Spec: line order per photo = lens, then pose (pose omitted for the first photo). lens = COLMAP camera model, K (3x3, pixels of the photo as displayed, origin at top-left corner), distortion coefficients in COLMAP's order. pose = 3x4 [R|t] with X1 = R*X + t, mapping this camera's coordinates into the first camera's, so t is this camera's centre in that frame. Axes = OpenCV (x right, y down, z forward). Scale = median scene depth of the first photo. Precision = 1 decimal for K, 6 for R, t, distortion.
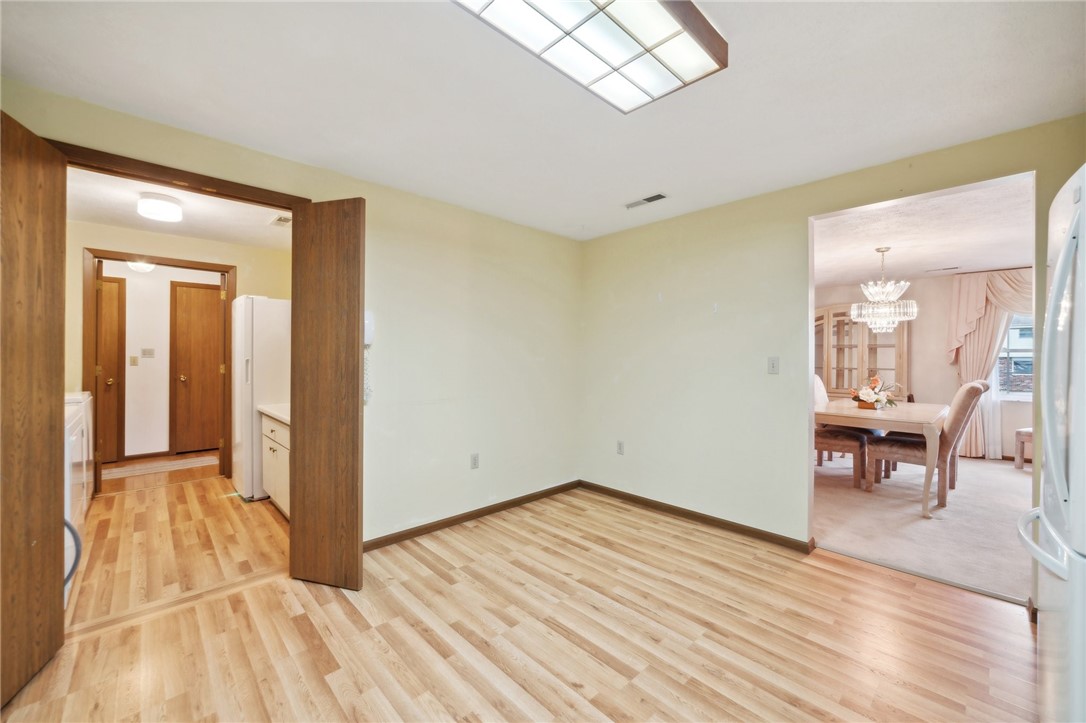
lens RADIAL K [[431.0, 0, 547.6], [0, 431.0, 354.3], [0, 0, 1]] dist [-0.008531, 0.000514]
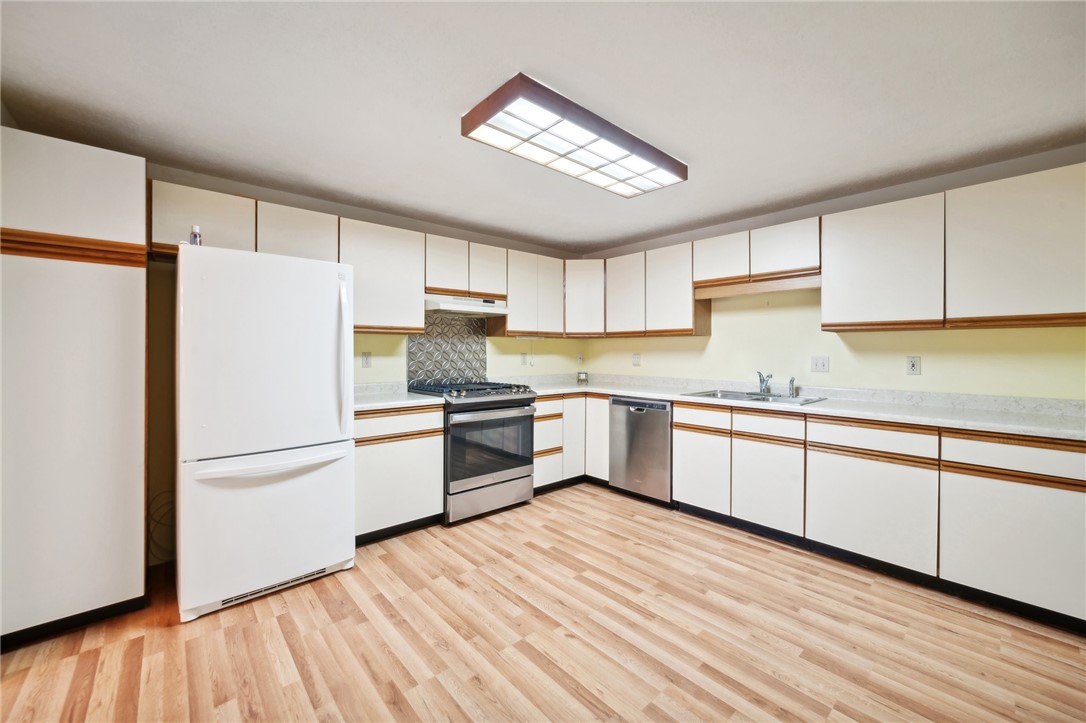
lens RADIAL K [[431.0, 0, 547.6], [0, 431.0, 354.3], [0, 0, 1]] dist [-0.008531, 0.000514]
pose [[-0.999581, -0.007021, 0.028065, 0.074832], [-0.007006, 0.999975, 0.000646, 0.006638], [-0.028069, 0.000449, -0.999606, 1.556325]]
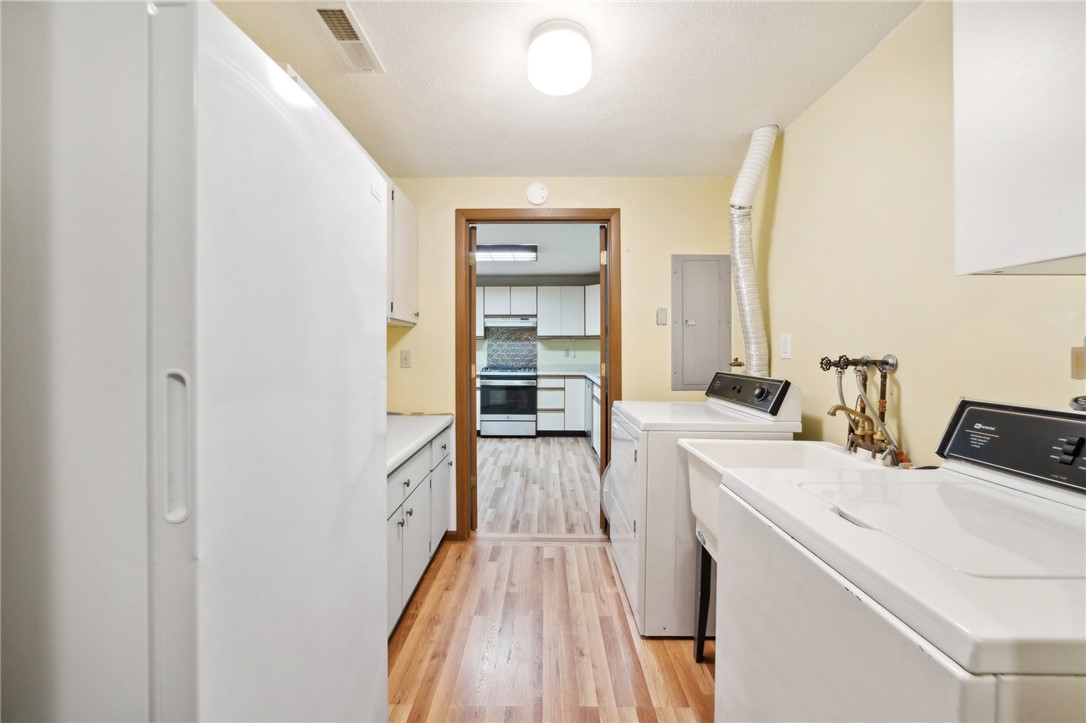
lens RADIAL K [[430.1, 0, 547.4], [0, 430.1, 360.1], [0, 0, 1]] dist [-0.006845, 0.000386]
pose [[-0.731400, -0.026391, 0.681438, -1.683261], [-0.011347, 0.999584, 0.026533, -0.001123], [-0.681854, 0.011674, -0.731395, 1.877670]]
